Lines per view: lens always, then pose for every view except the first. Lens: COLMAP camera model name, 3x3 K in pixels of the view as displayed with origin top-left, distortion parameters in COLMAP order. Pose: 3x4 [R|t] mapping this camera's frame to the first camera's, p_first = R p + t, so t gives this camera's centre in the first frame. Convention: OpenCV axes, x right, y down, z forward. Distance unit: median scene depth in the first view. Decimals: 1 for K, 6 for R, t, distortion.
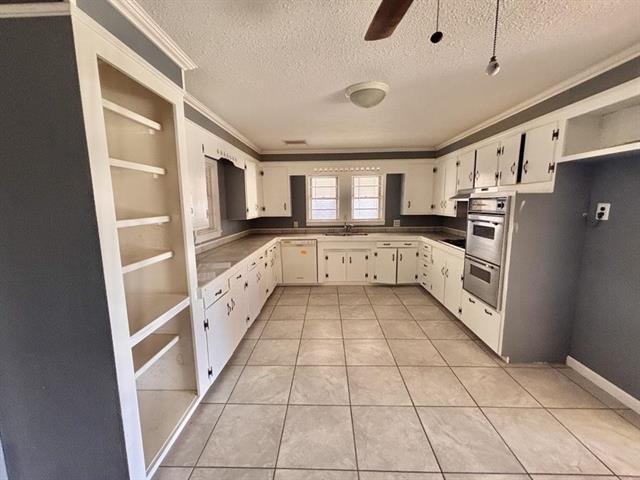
lens RADIAL K [[257.4, 0, 319.4], [0, 257.4, 238.4], [0, 0, 1]] dist [0.013480, -0.004423]
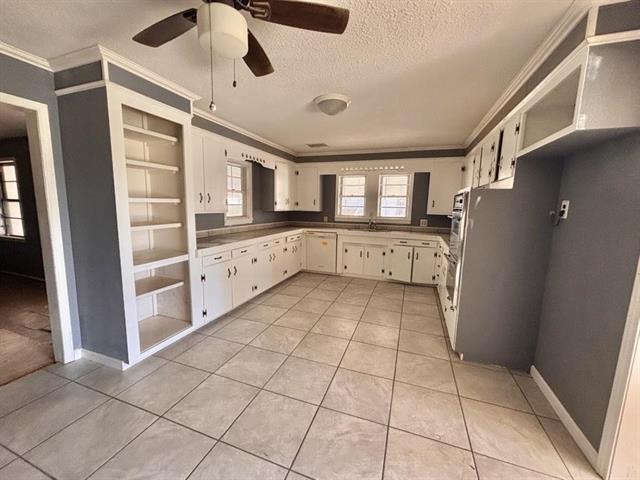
lens RADIAL K [[257.4, 0, 319.4], [0, 257.4, 238.4], [0, 0, 1]] dist [0.013480, -0.004423]
pose [[0.948150, 0.073249, -0.309267, 0.261995], [-0.075303, 0.997147, 0.005305, 0.028110], [0.308773, 0.018259, 0.950961, -0.067120]]
